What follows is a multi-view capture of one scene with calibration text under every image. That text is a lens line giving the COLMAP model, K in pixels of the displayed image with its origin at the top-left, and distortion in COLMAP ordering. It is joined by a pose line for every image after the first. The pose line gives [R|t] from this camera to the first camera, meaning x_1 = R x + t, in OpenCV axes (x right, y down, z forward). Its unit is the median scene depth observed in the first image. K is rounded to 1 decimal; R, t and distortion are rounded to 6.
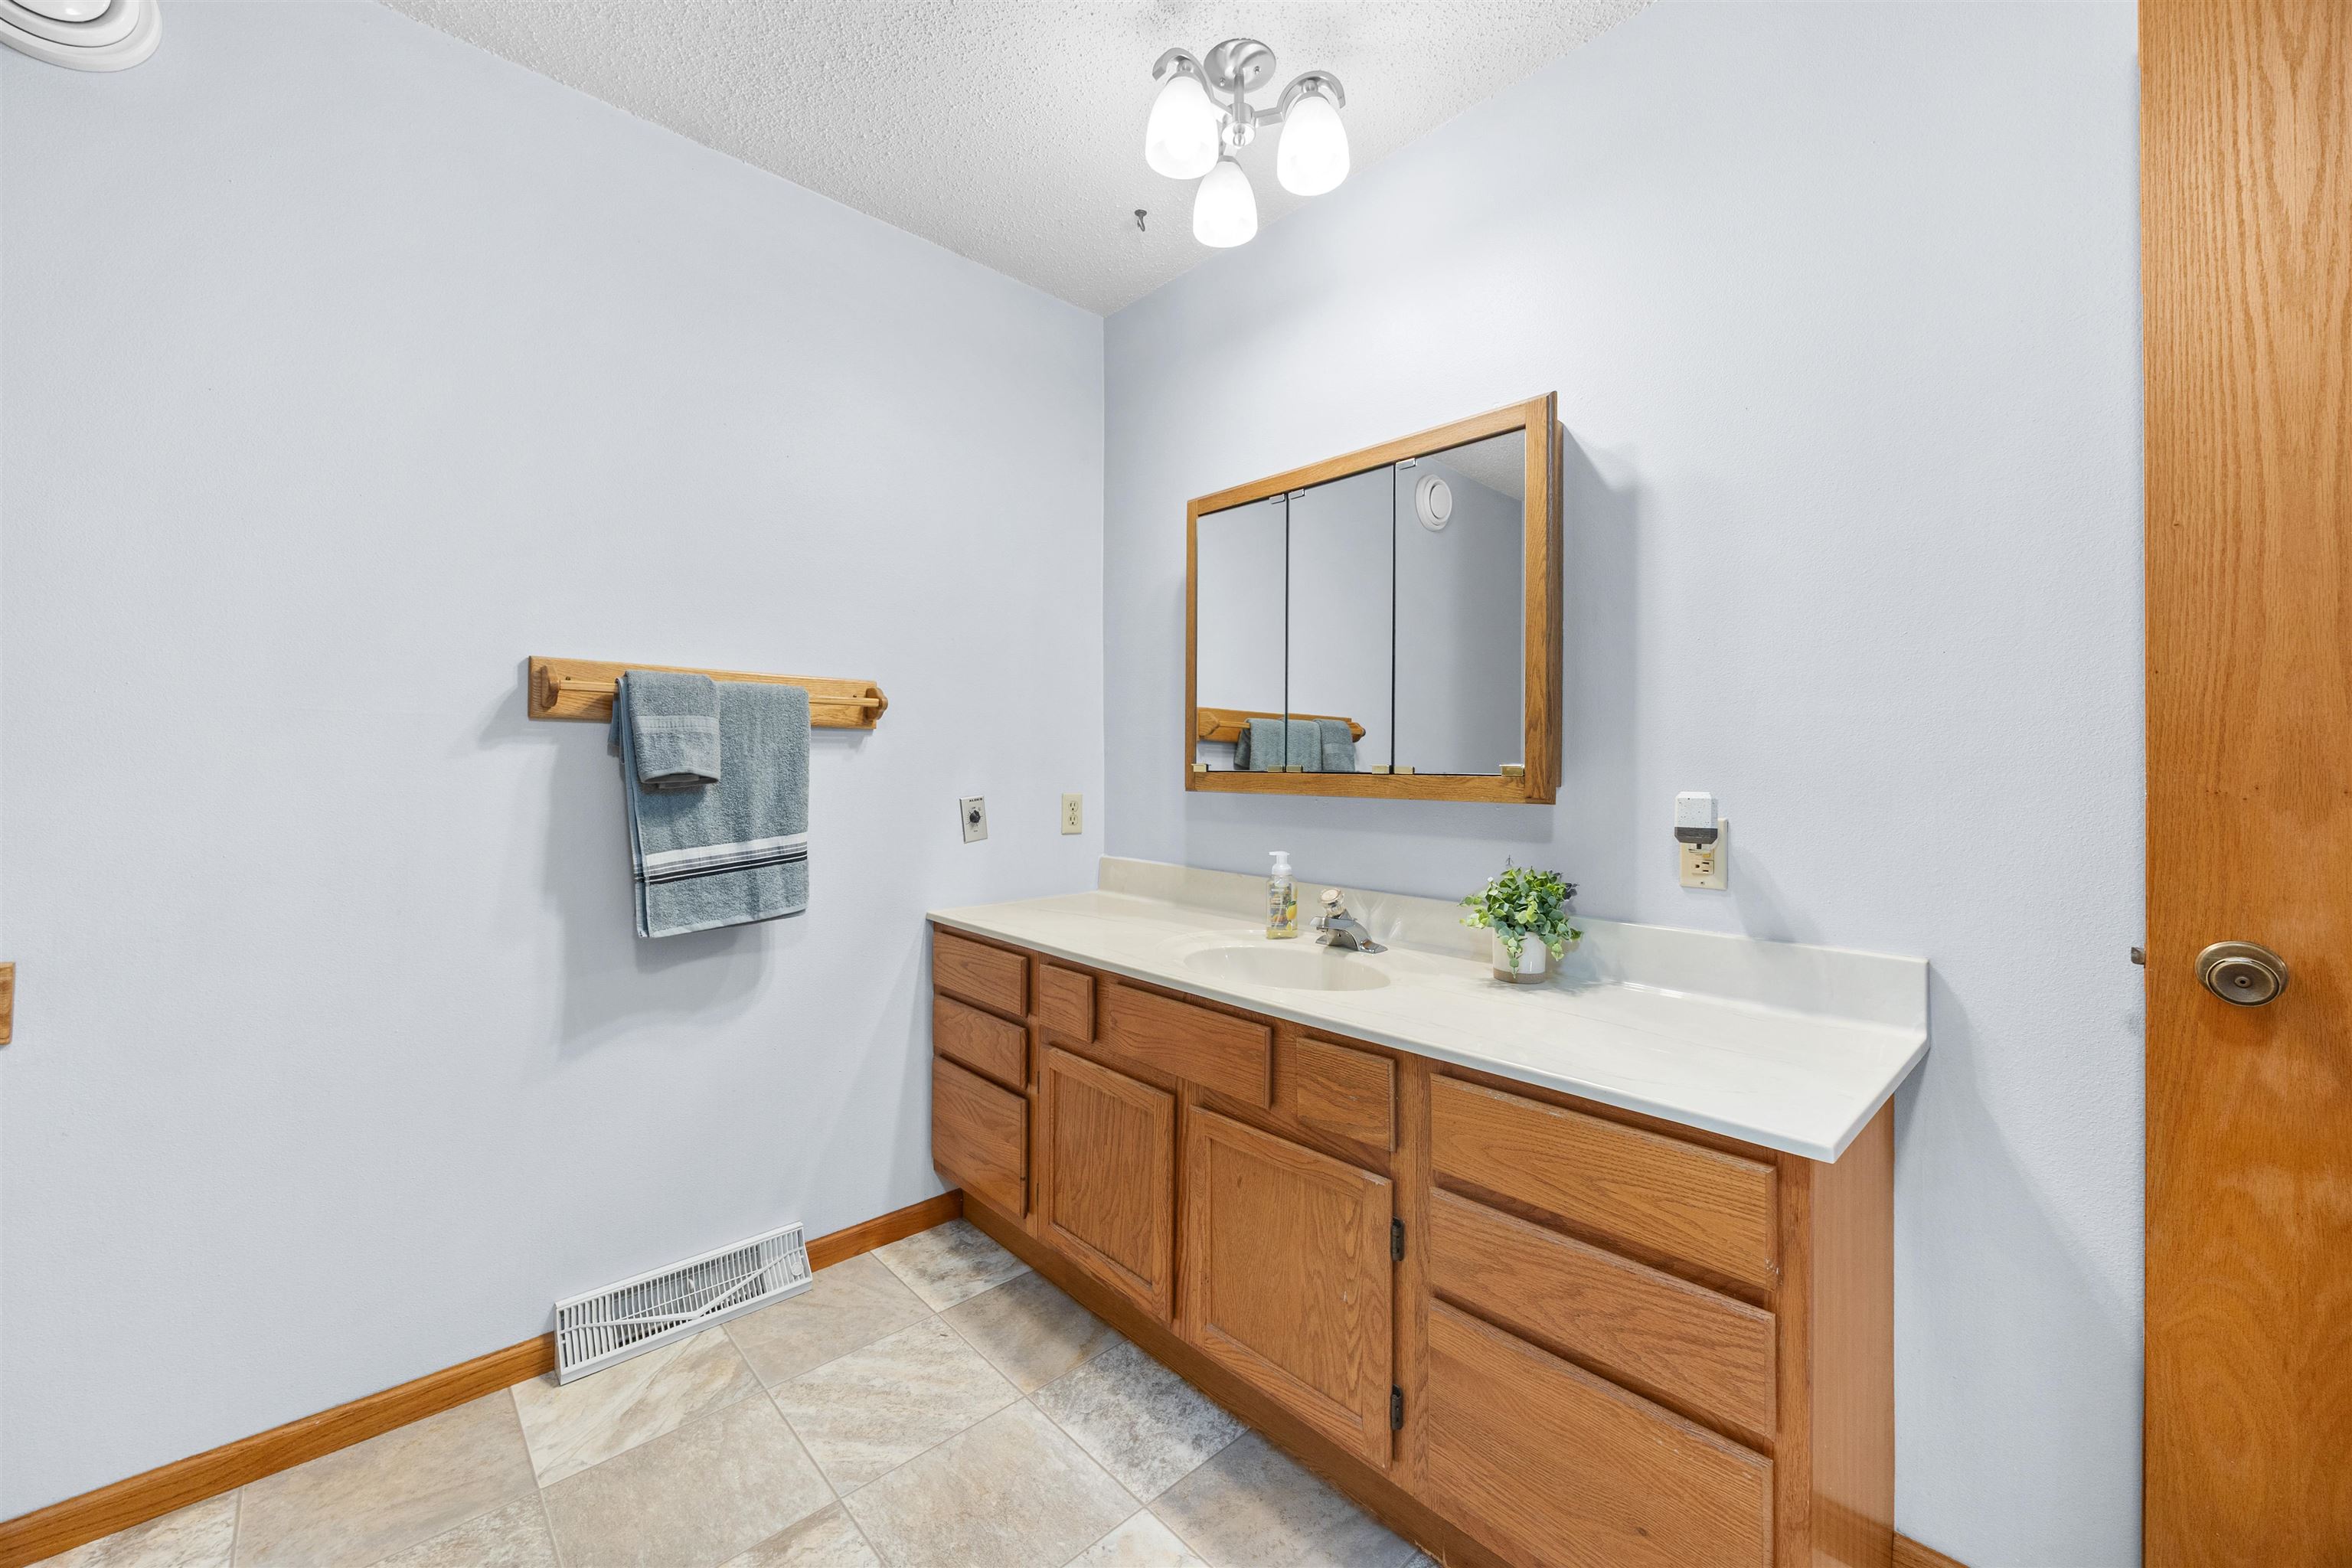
lens RADIAL K [[902.3, 0, 1177.2], [0, 902.3, 774.6], [0, 0, 1]] dist [-0.000218, -0.000059]
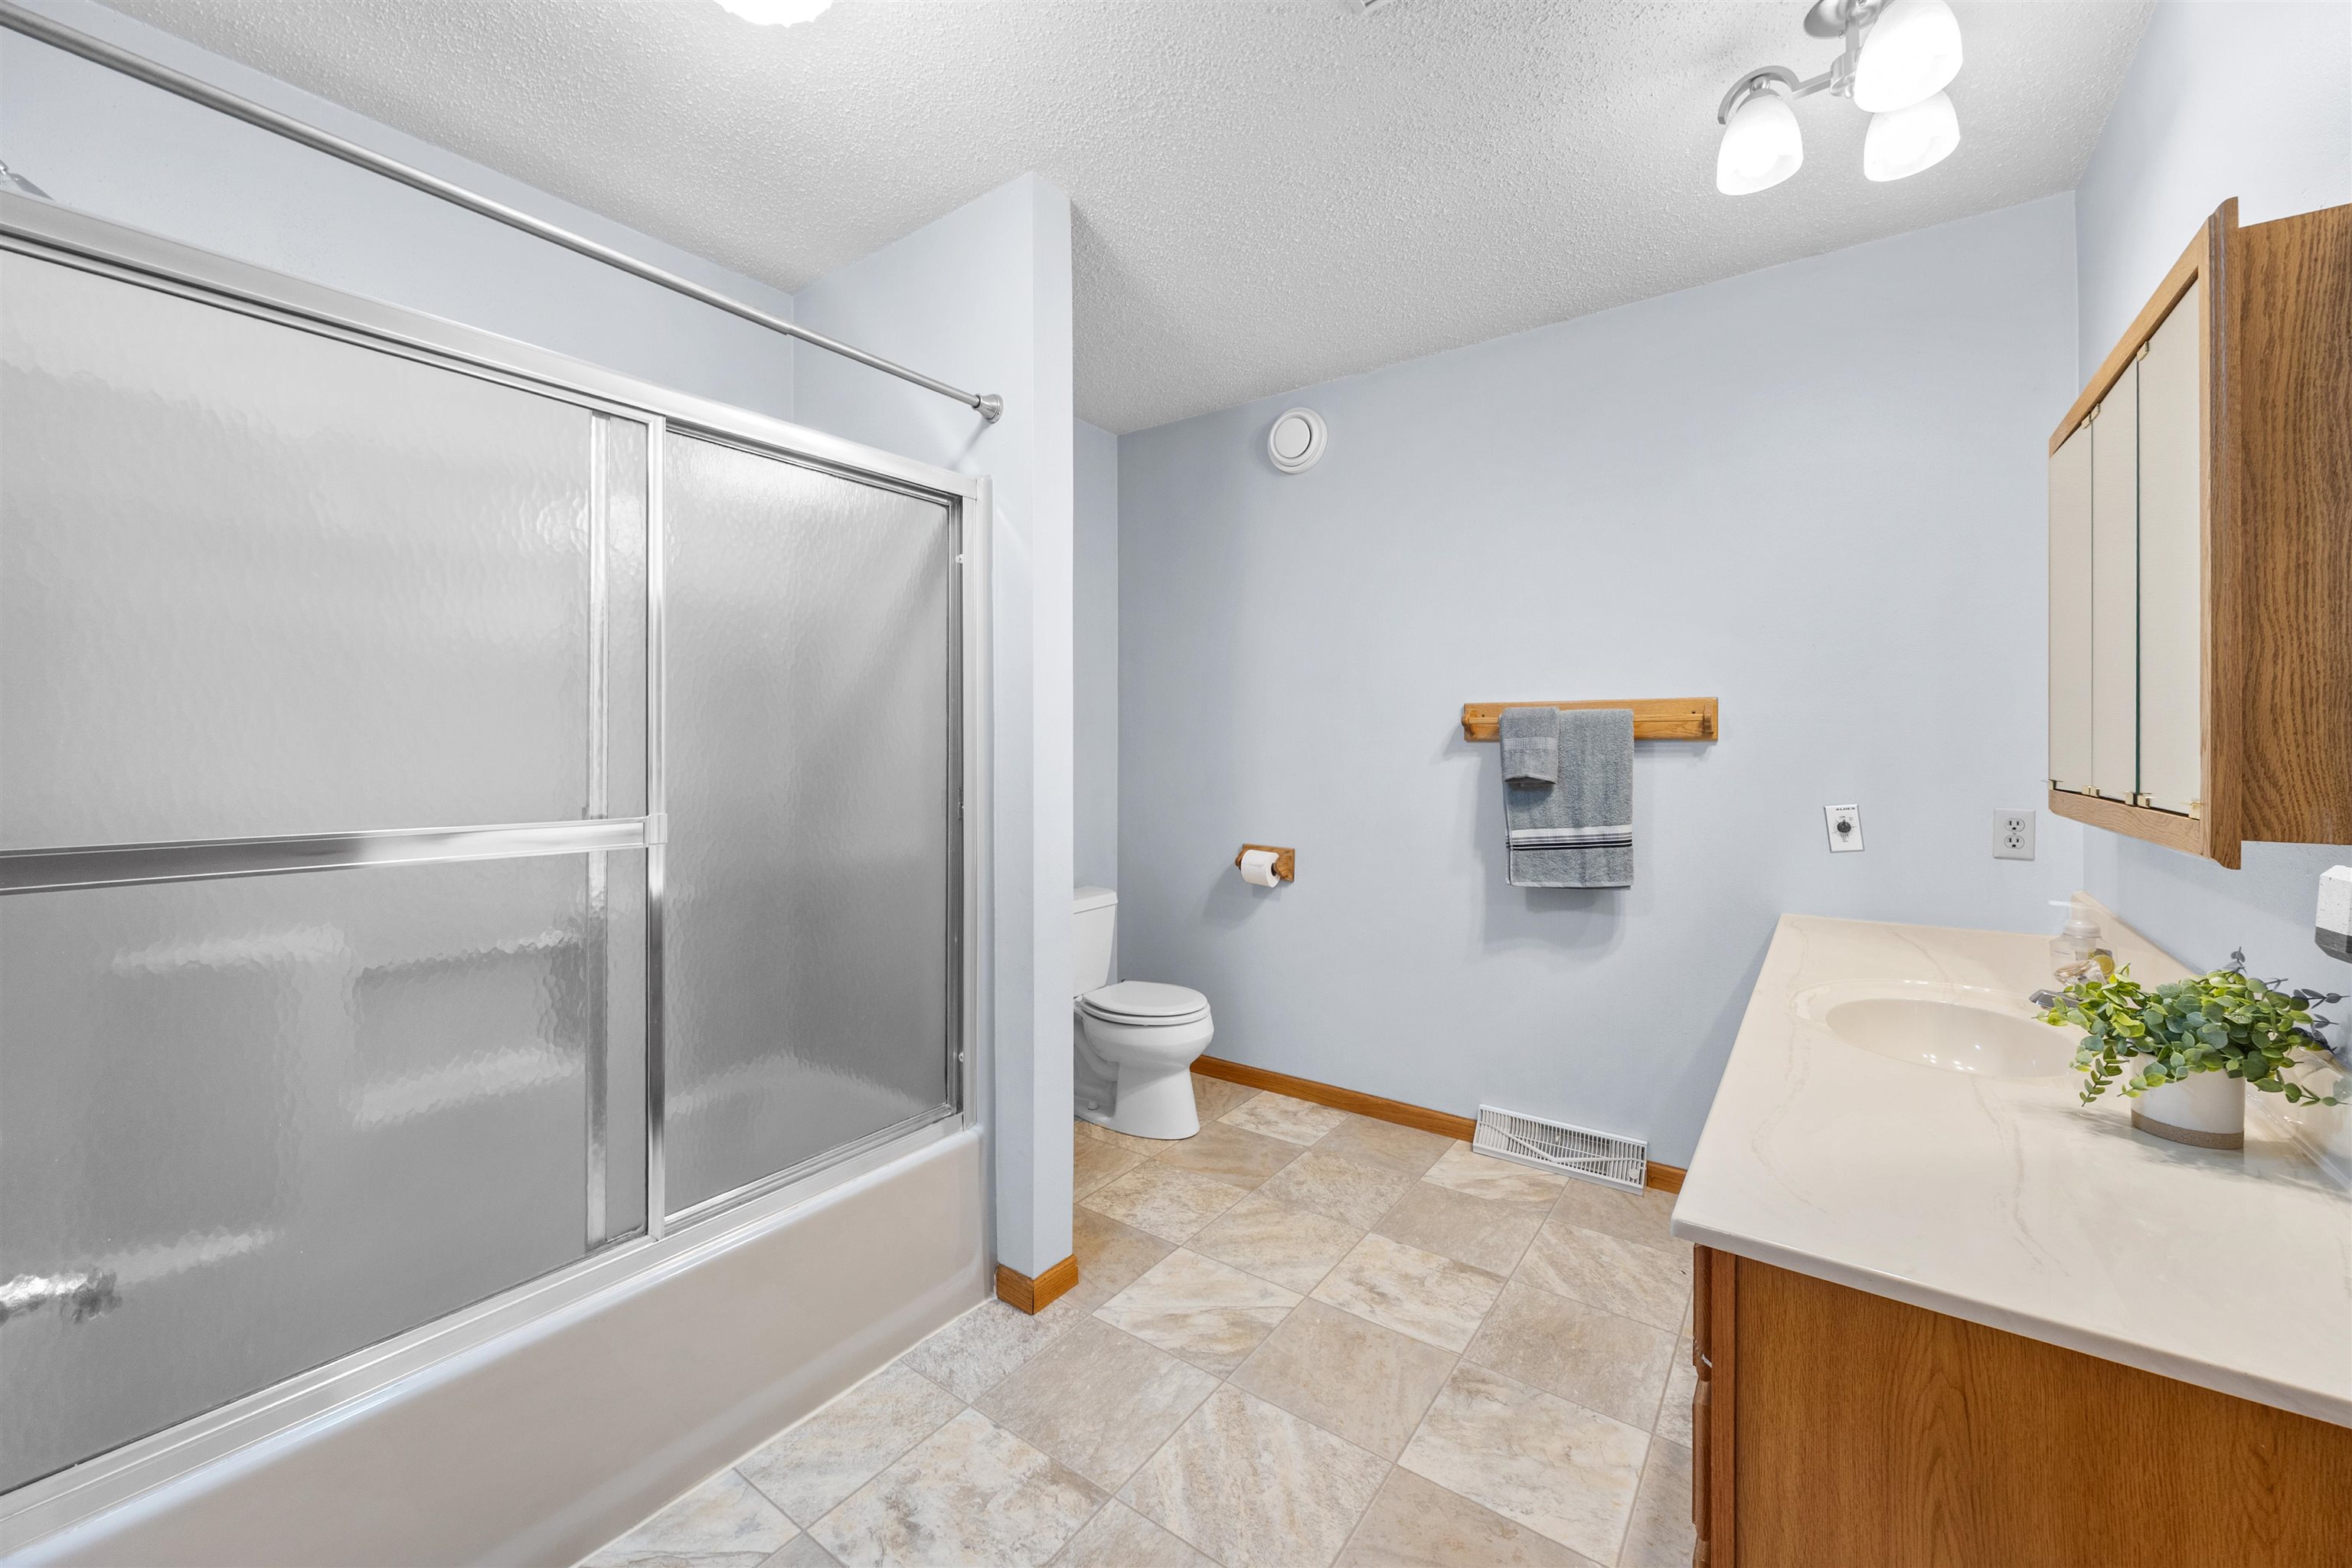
lens RADIAL K [[905.4, 0, 1182.3], [0, 905.4, 764.9], [0, 0, 1]] dist [-0.001181, 0.000046]
pose [[0.204700, 0.015042, -0.978709, 0.757299], [-0.005591, 0.999884, 0.014198, -0.037763], [0.978809, 0.002565, 0.204760, 0.143988]]
